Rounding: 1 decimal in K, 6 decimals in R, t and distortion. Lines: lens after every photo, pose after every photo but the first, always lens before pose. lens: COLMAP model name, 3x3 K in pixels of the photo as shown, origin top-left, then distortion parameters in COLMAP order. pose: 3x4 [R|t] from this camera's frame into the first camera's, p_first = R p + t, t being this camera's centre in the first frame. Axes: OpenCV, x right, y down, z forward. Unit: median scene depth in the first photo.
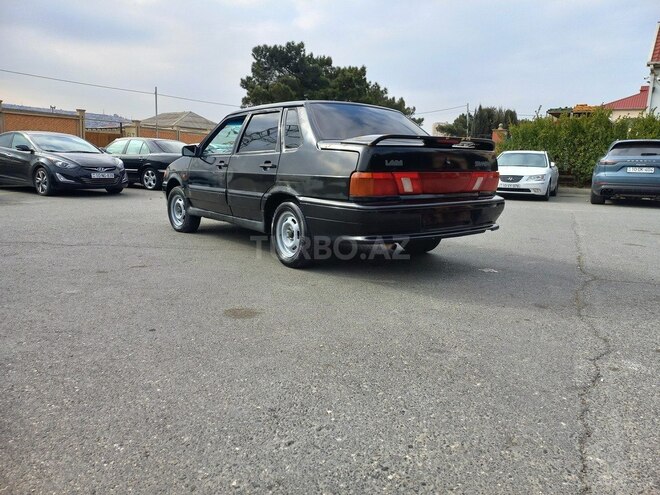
lens RADIAL K [[496.7, 0, 329.6], [0, 496.7, 234.0], [0, 0, 1]] dist [0.078055, -0.054446]
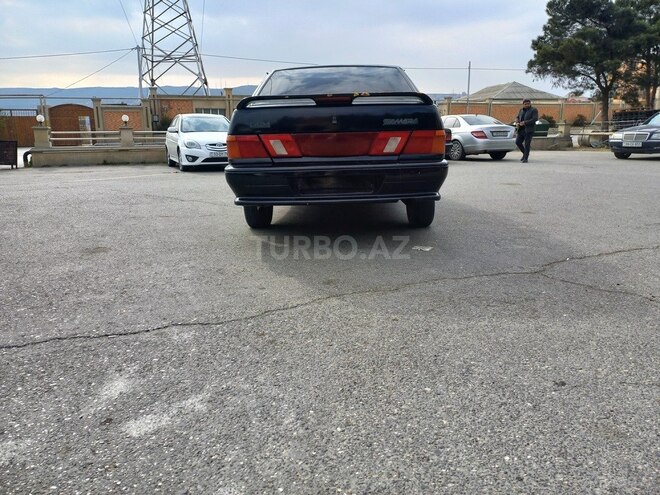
lens RADIAL K [[496.9, 0, 329.1], [0, 496.9, 228.2], [0, 0, 1]] dist [0.078142, -0.055045]
pose [[0.798913, 0.071940, -0.597129, 0.731879], [-0.049148, 0.997309, 0.054396, 0.000529], [0.599435, -0.014111, 0.800299, 0.247326]]
